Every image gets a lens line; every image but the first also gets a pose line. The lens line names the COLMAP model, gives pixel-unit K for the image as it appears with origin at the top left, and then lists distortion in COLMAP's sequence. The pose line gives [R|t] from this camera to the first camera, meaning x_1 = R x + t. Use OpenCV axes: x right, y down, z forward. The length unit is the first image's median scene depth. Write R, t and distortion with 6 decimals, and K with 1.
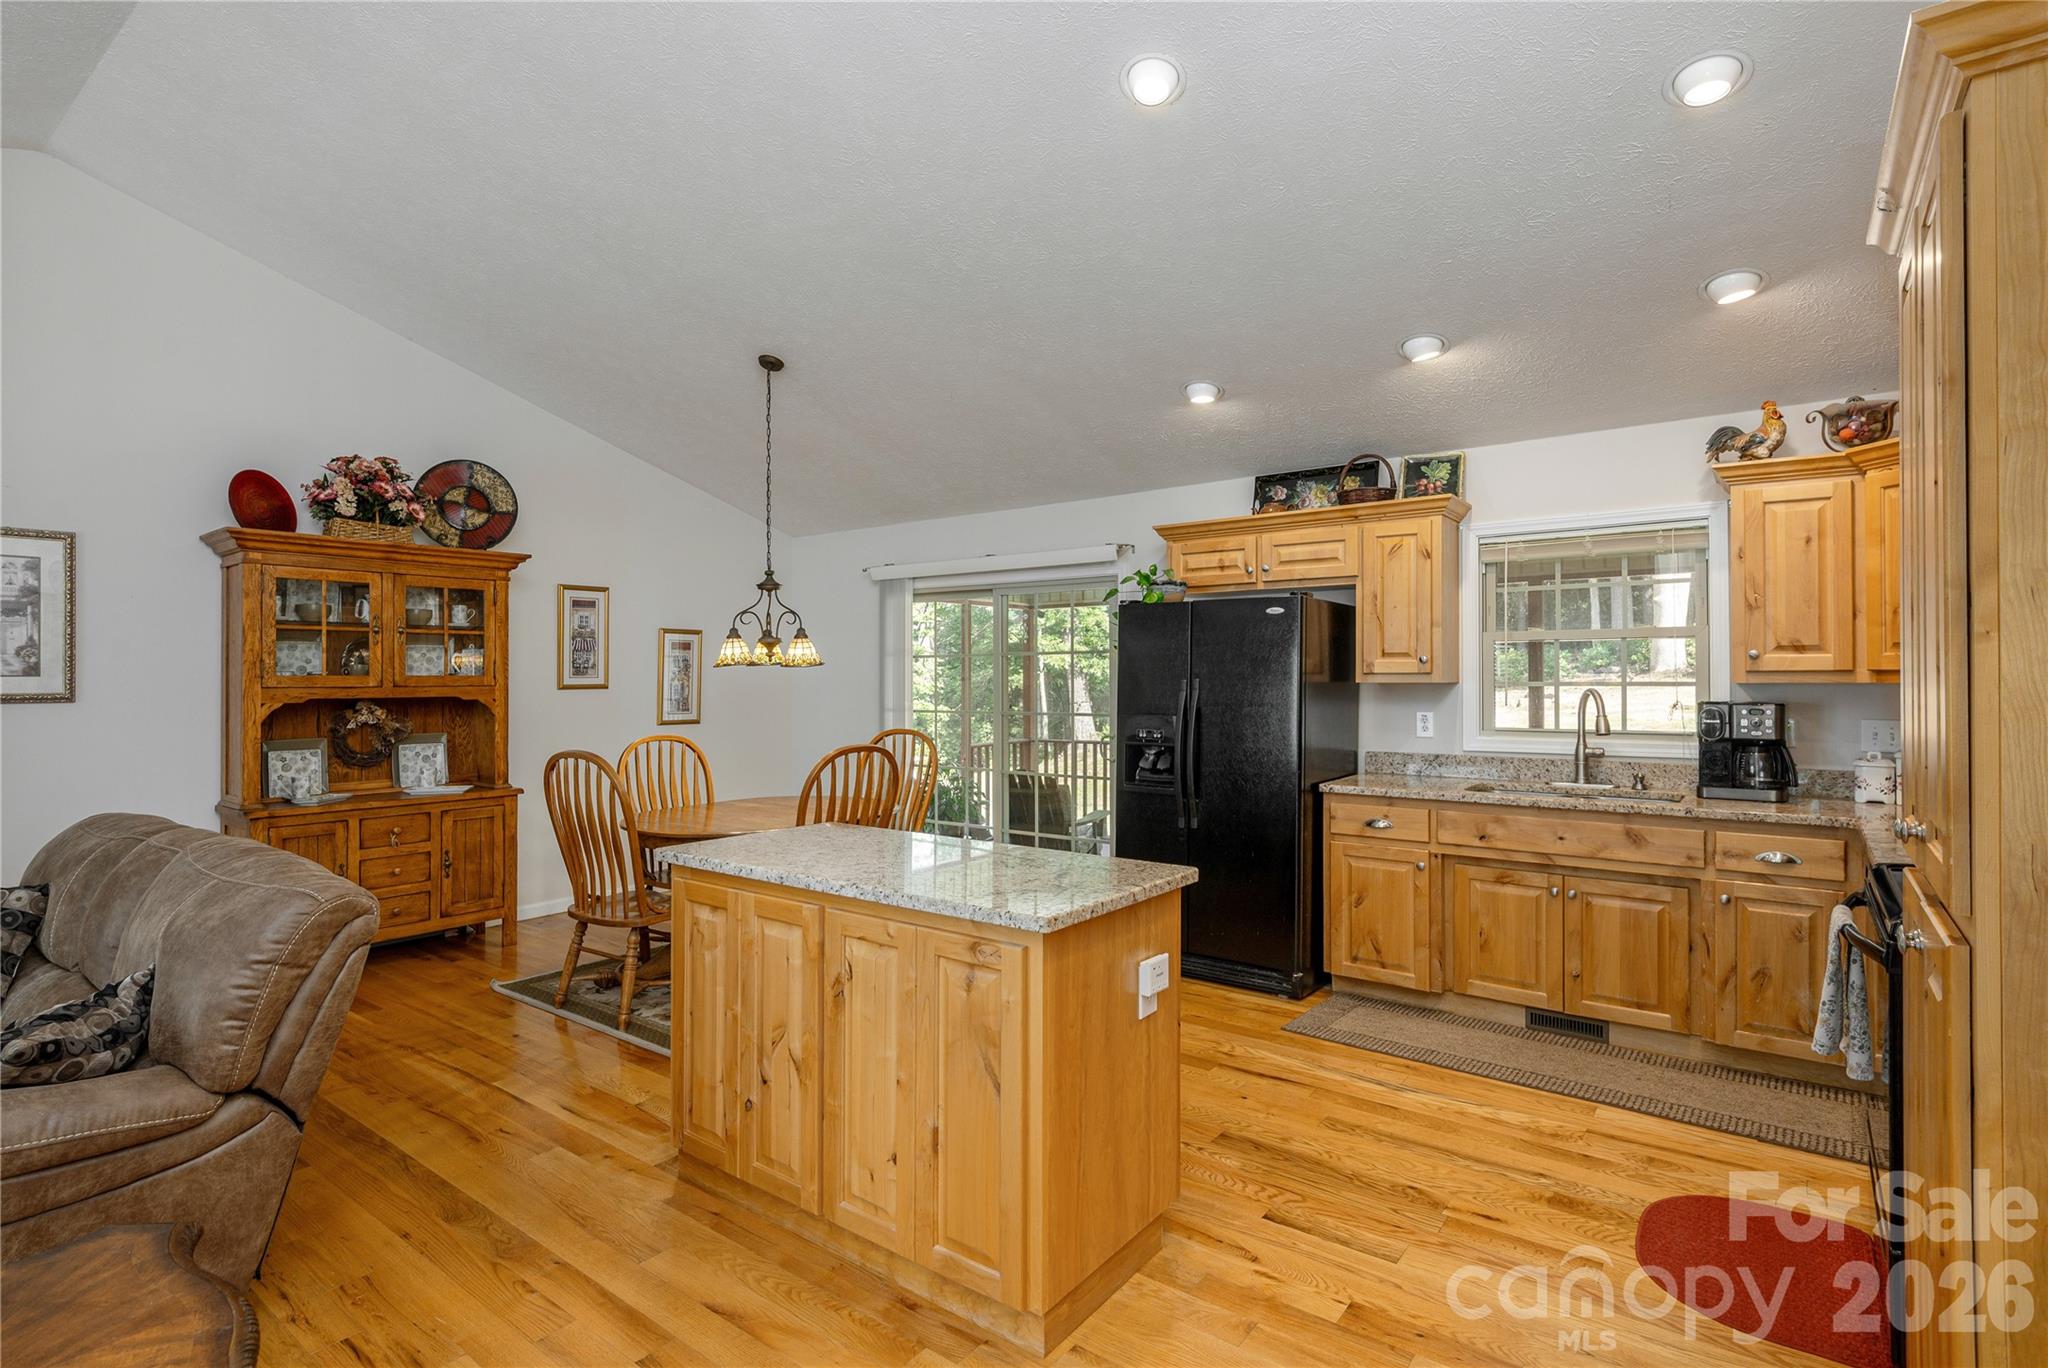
lens RADIAL K [[975.2, 0, 1024.0], [0, 975.2, 684.0], [0, 0, 1]] dist [0.000892, -0.000304]
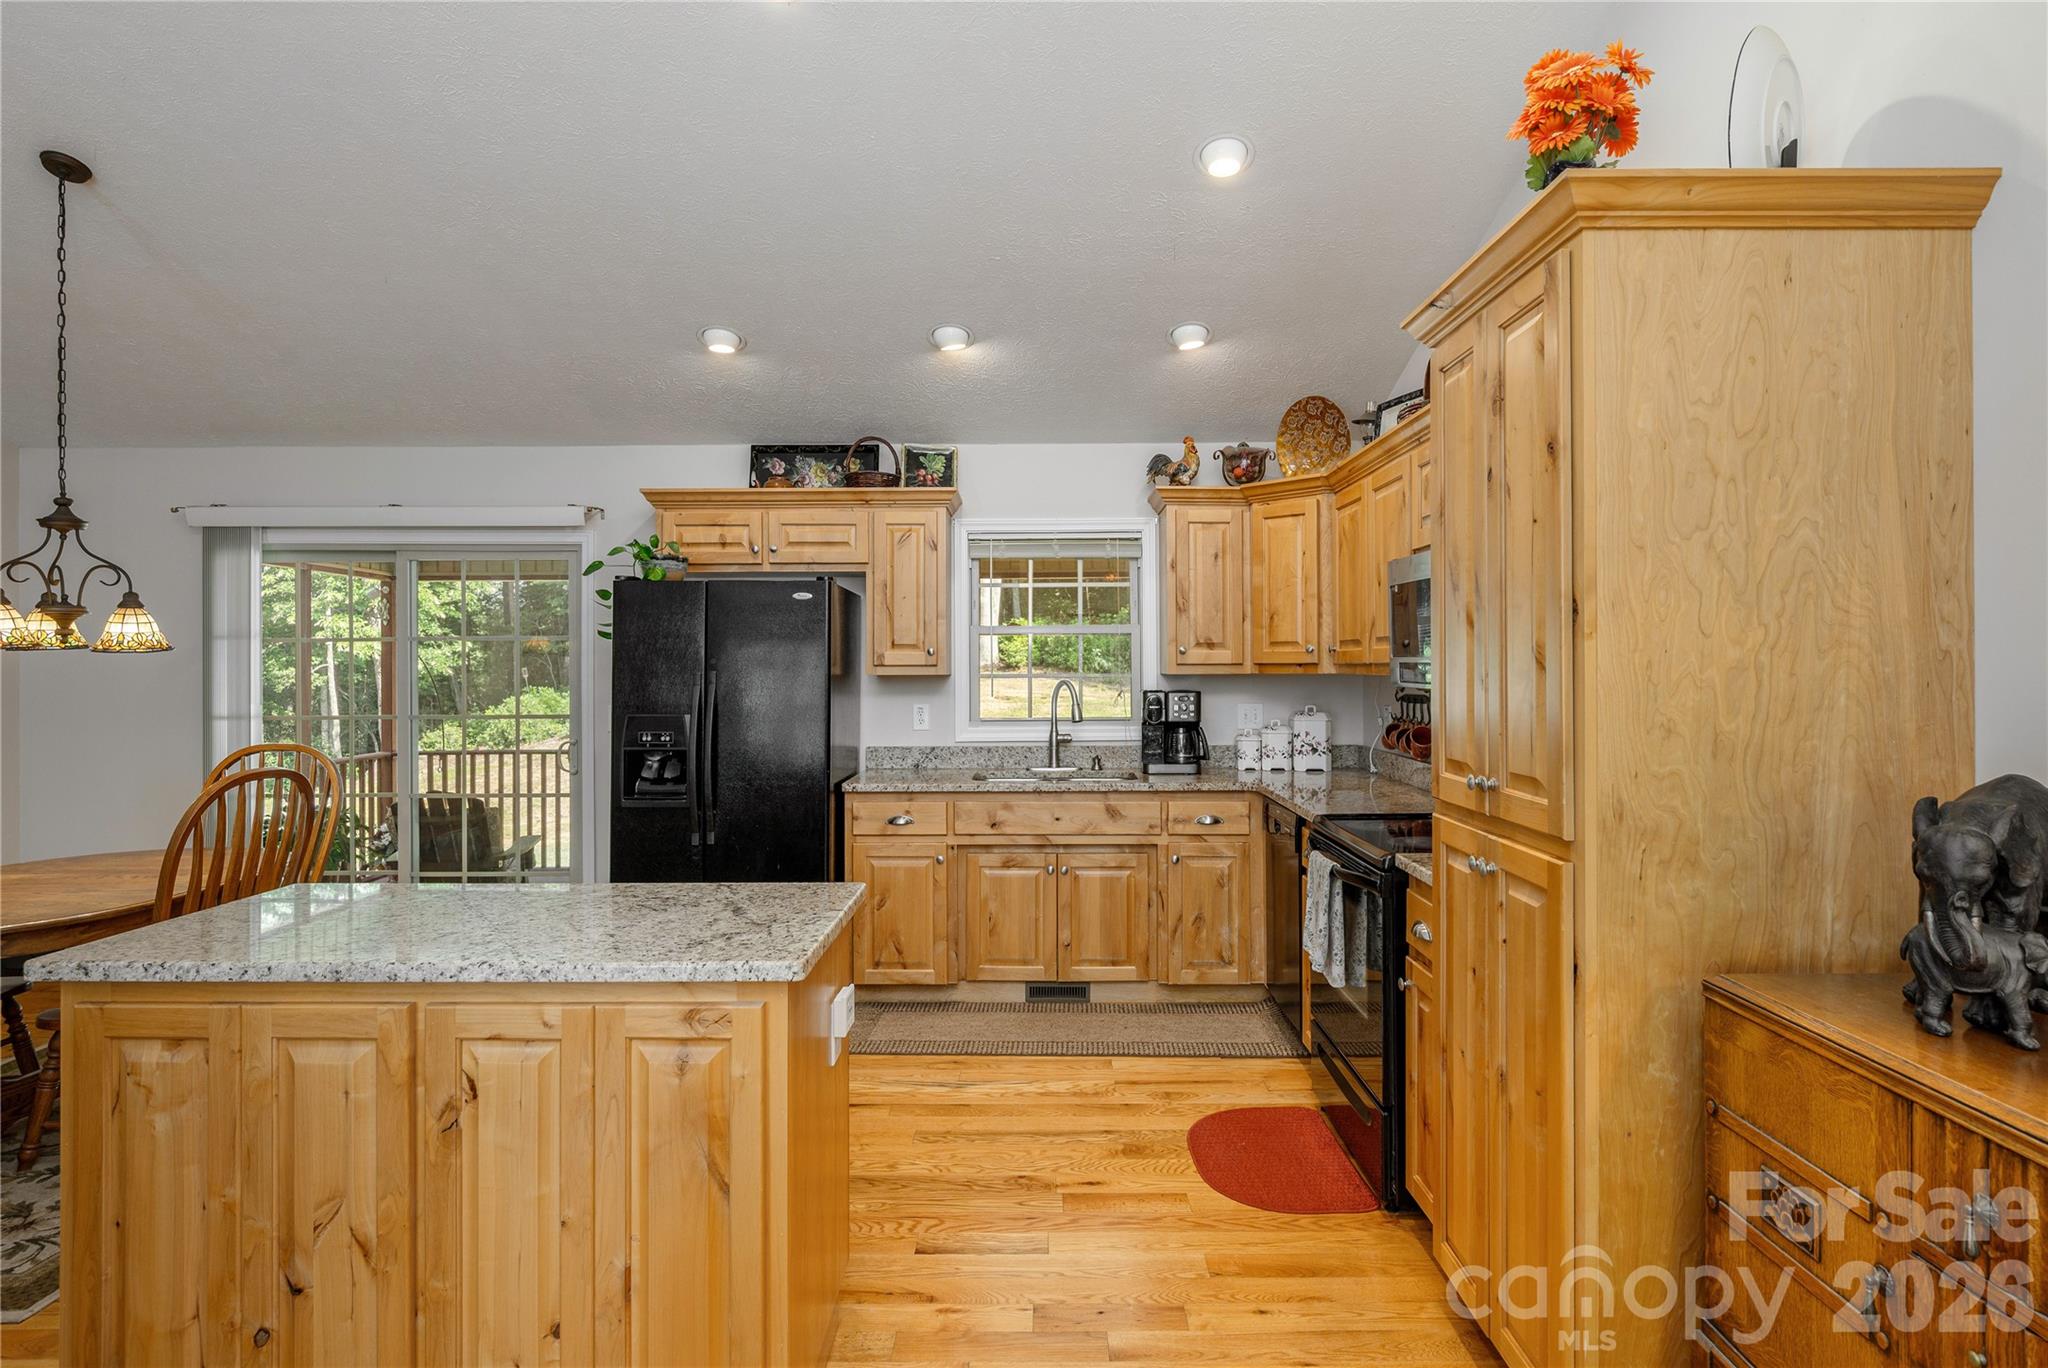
lens RADIAL K [[1056.3, 0, 1024.0], [0, 1056.3, 684.0], [0, 0, 1]] dist [0.000363, -0.000739]
pose [[0.803452, -0.007588, 0.595322, -0.167171], [0.004783, 0.999969, 0.006290, 0.001710], [-0.595351, -0.002206, 0.803463, 0.086935]]
